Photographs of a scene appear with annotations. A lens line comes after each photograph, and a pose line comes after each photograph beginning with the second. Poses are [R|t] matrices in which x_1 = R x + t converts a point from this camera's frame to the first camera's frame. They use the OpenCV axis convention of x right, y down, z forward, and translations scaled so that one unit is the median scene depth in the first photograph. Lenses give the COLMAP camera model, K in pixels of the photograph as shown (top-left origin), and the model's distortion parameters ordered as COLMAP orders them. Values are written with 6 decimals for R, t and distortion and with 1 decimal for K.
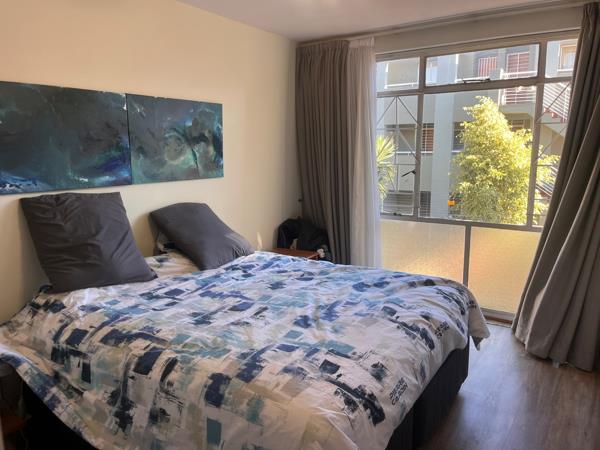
lens RADIAL K [[465.6, 0, 300.0], [0, 465.6, 225.0], [0, 0, 1]] dist [0.005249, -0.004332]
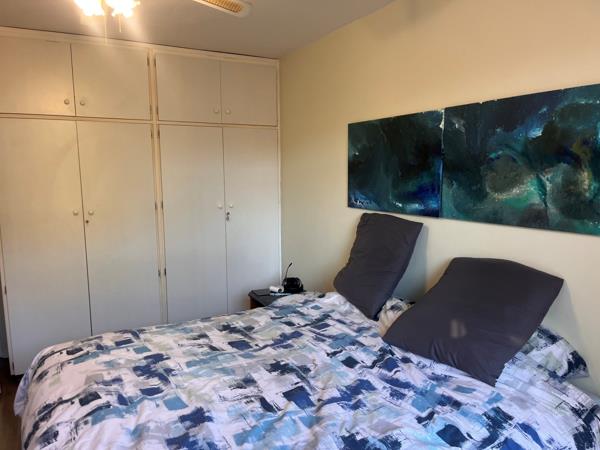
lens RADIAL K [[465.6, 0, 300.0], [0, 465.6, 225.0], [0, 0, 1]] dist [0.005249, -0.004332]
pose [[-0.473529, 0.111030, -0.873752, 0.498794], [-0.134250, 0.971333, 0.196186, -0.210946], [0.870487, 0.210202, -0.445049, 1.200430]]
